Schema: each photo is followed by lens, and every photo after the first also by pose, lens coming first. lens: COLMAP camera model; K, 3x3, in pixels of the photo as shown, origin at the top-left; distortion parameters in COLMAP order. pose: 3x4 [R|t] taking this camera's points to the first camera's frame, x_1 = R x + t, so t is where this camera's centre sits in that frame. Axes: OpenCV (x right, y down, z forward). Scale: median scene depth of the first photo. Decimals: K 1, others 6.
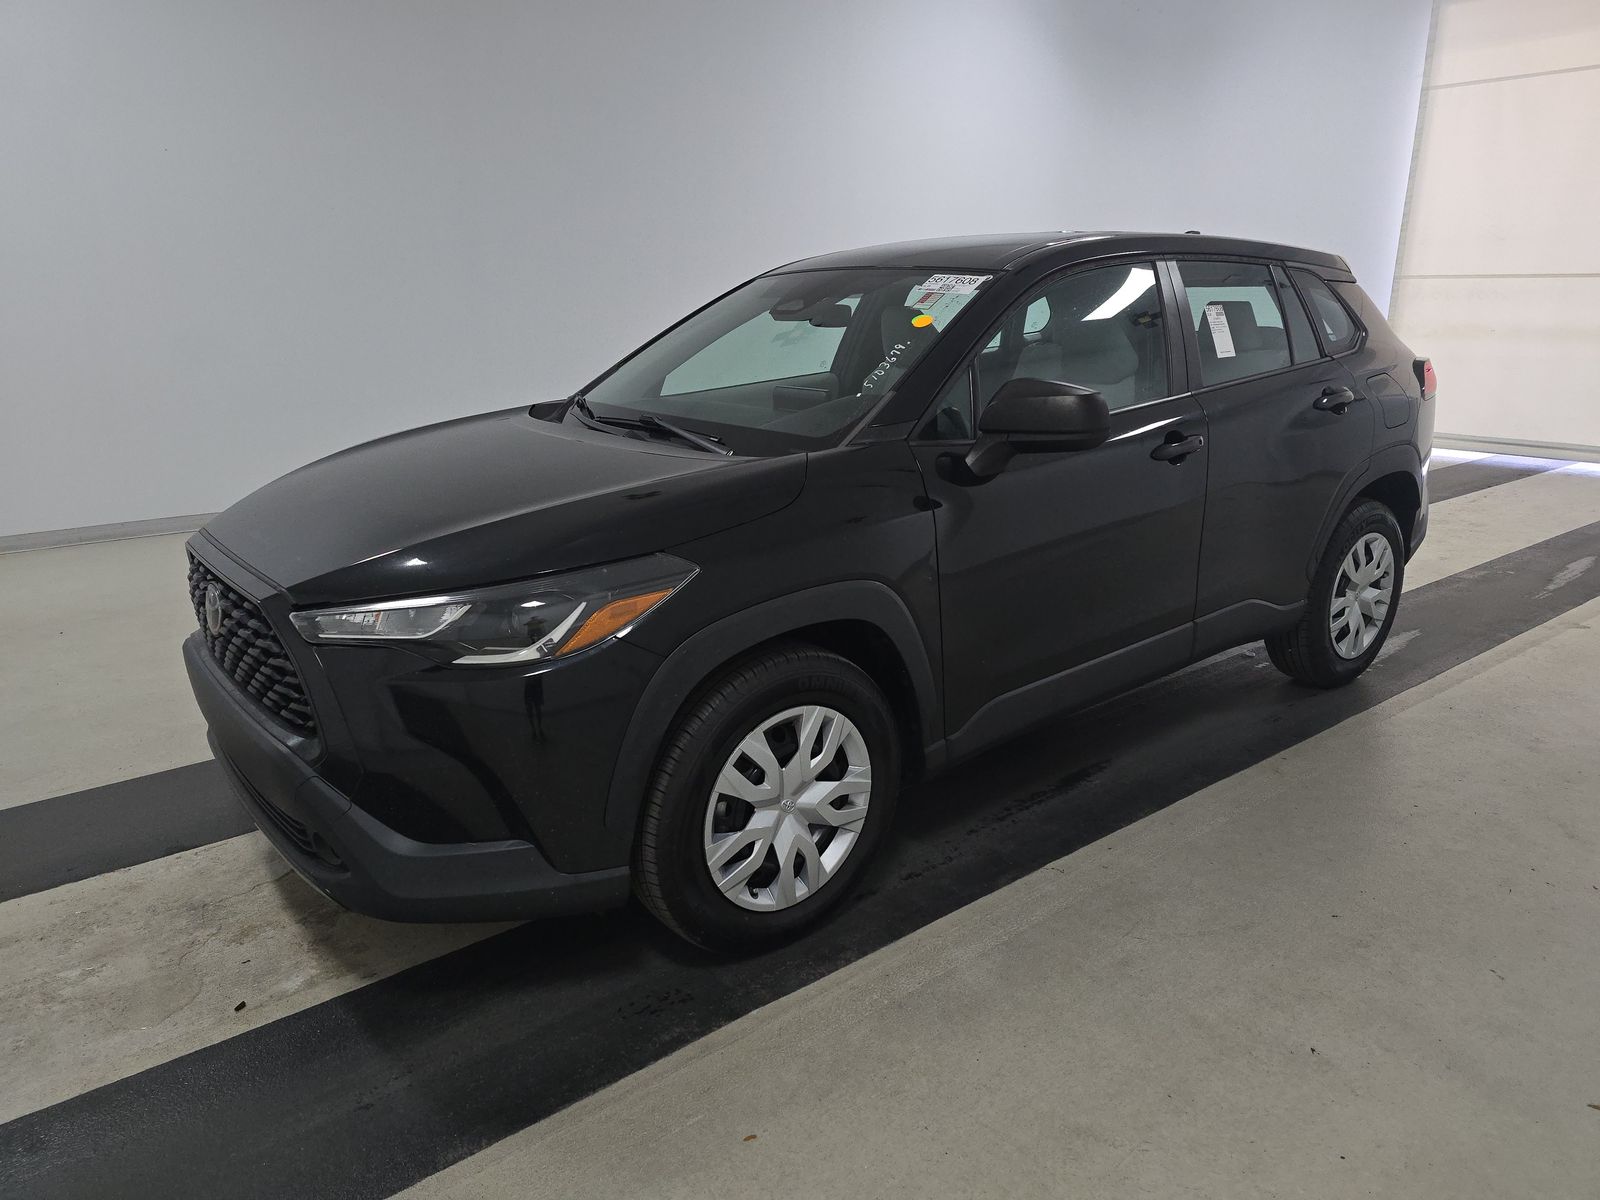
lens RADIAL K [[1070.1, 0, 800.0], [0, 1070.1, 600.0], [0, 0, 1]] dist [0.003595, -0.000577]
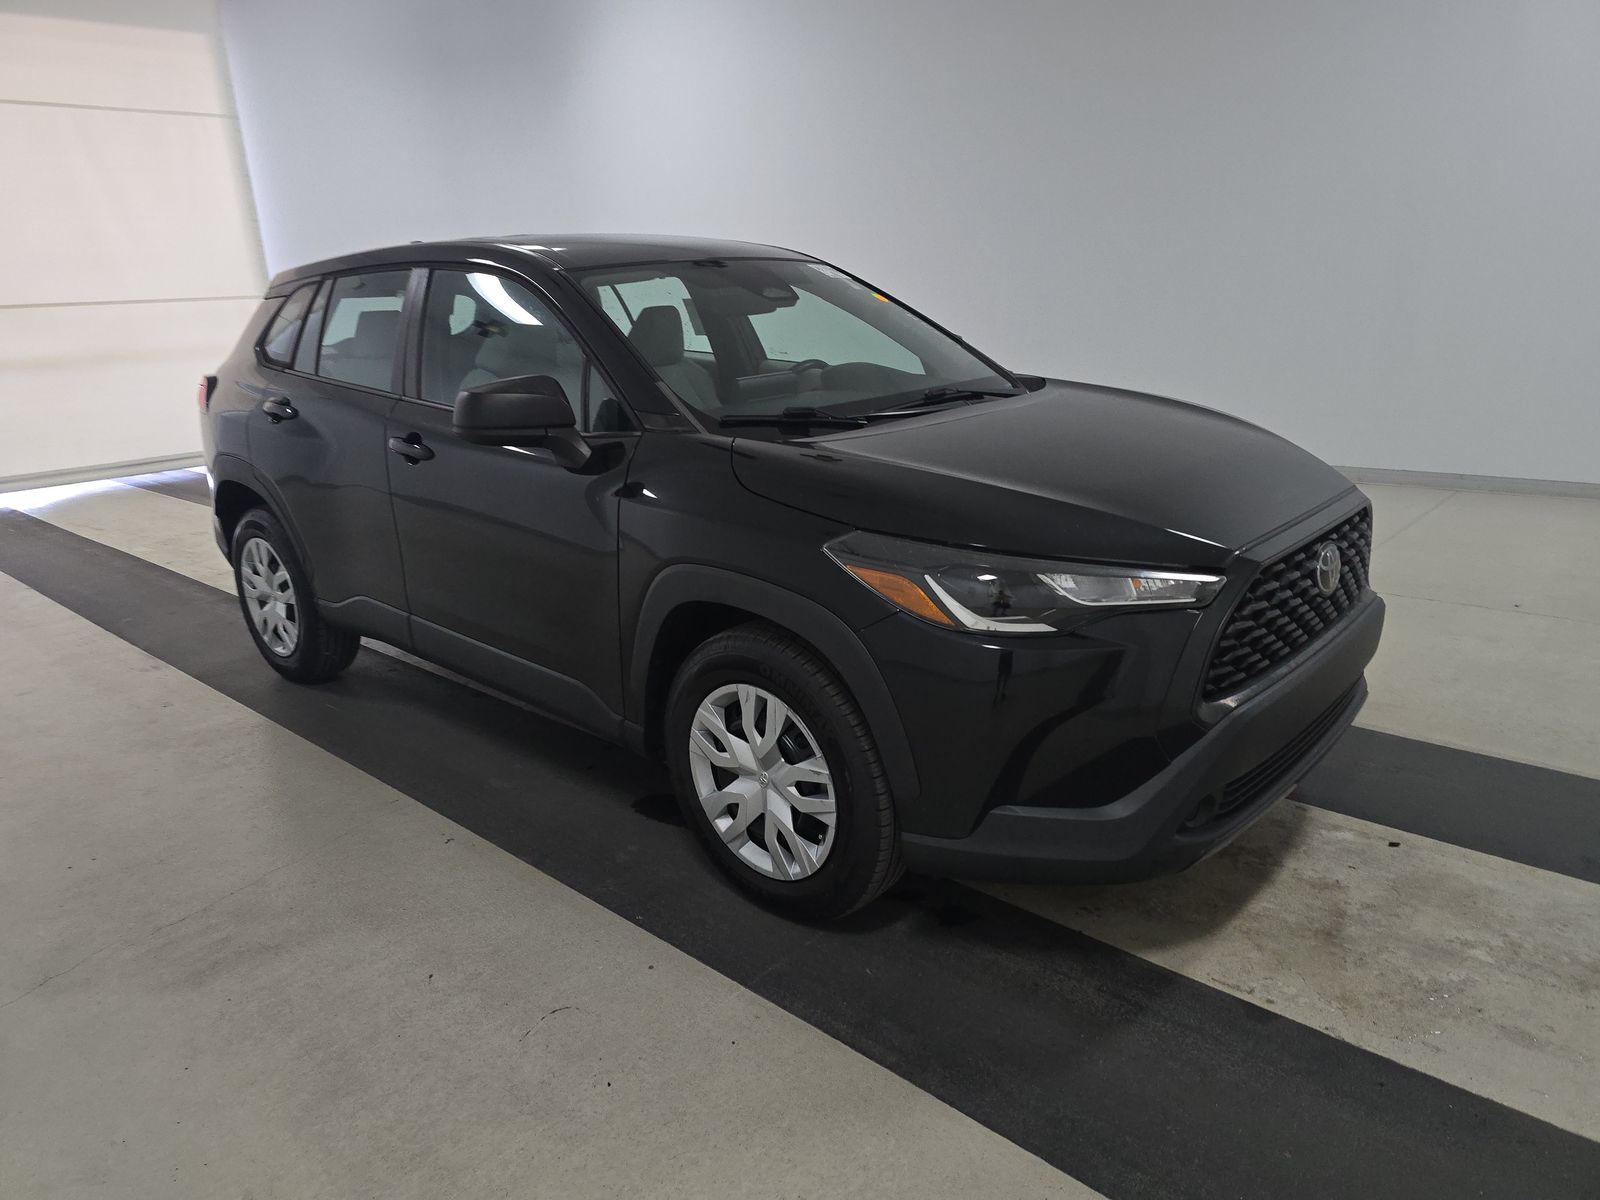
lens RADIAL K [[1070.1, 0, 800.0], [0, 1070.1, 600.0], [0, 0, 1]] dist [0.003595, -0.000577]
pose [[-0.149509, -0.272749, 0.950397, -1.349826], [0.323824, 0.894683, 0.307701, -0.405402], [-0.934230, 0.353765, -0.045440, 1.434551]]
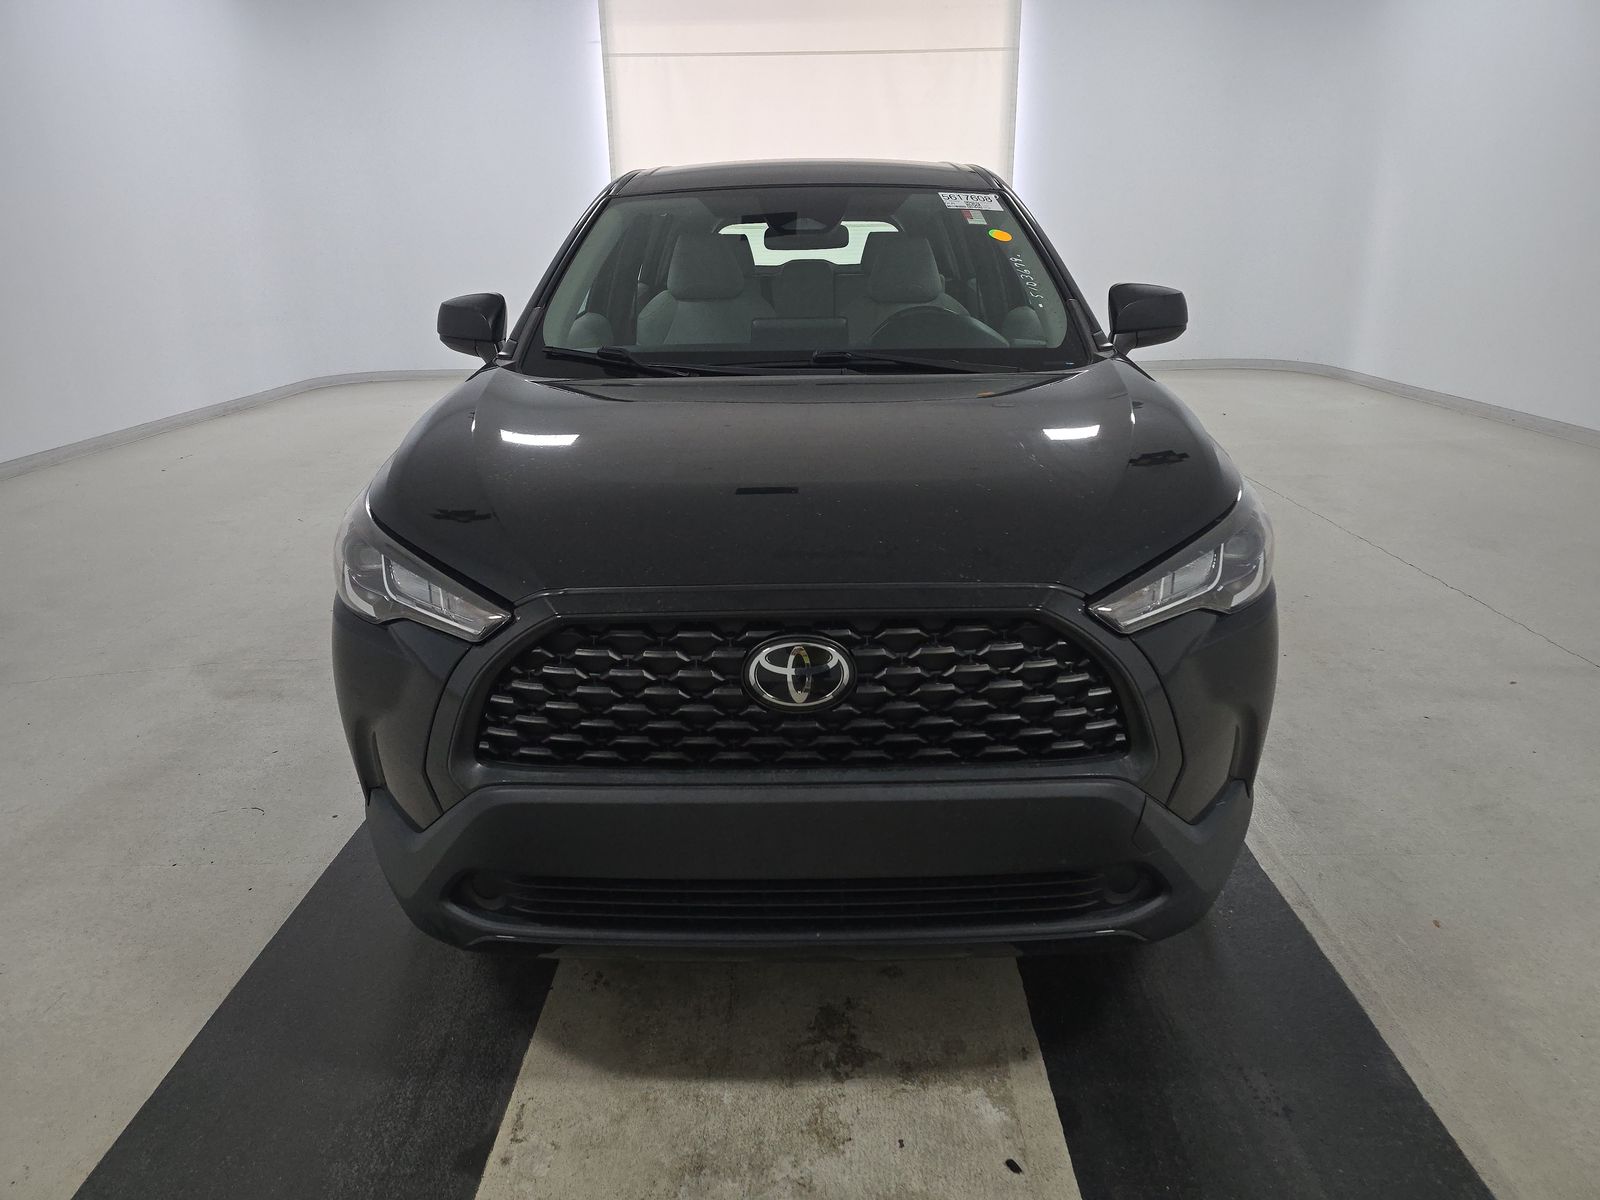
lens RADIAL K [[1086.6, 0, 800.0], [0, 1086.6, 600.0], [0, 0, 1]] dist [0.015204, -0.002644]
pose [[0.631949, -0.242597, 0.736062, -0.970949], [0.222201, 0.966588, 0.127804, -0.109024], [-0.742473, 0.082788, 0.664740, 0.531060]]
